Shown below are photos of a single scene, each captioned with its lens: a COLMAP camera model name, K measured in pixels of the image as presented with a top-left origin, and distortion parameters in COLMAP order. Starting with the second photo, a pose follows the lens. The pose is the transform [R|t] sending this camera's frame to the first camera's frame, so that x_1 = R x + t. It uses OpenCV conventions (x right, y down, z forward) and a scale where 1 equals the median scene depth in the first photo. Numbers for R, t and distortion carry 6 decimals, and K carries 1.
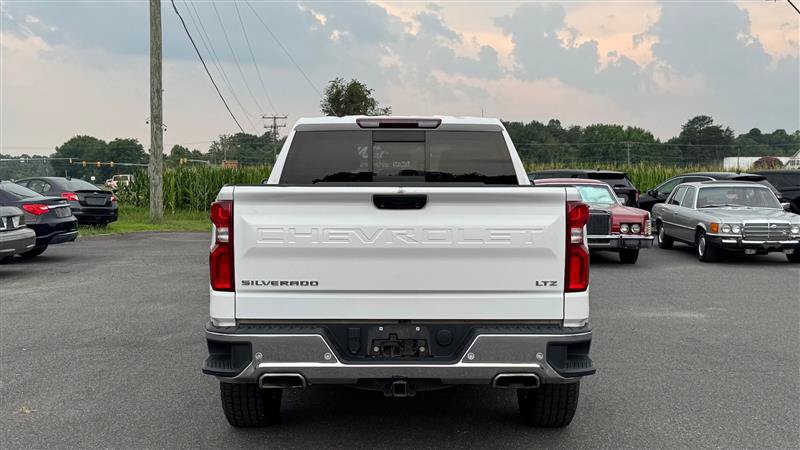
lens RADIAL K [[948.7, 0, 403.0], [0, 948.7, 224.8], [0, 0, 1]] dist [0.214912, -0.479969]
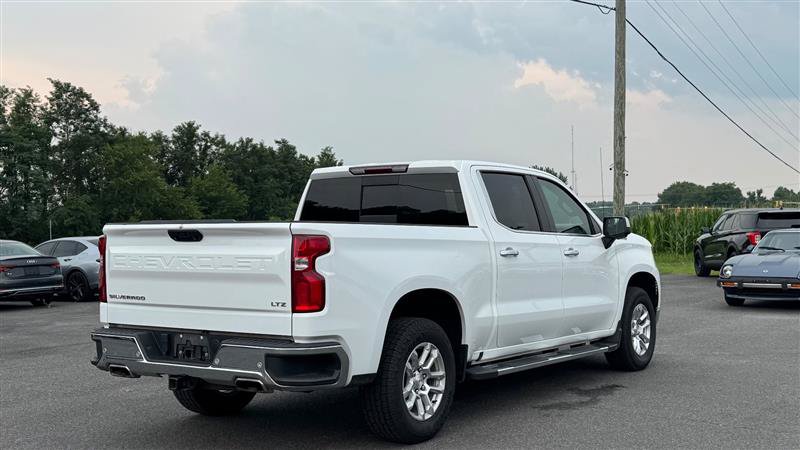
lens RADIAL K [[948.7, 0, 403.0], [0, 948.7, 224.8], [0, 0, 1]] dist [0.214912, -0.479969]
pose [[0.810204, -0.010971, -0.586046, 0.961713], [-0.016396, 0.999009, -0.041369, 0.009310], [0.585919, 0.043126, 0.809221, 0.132623]]
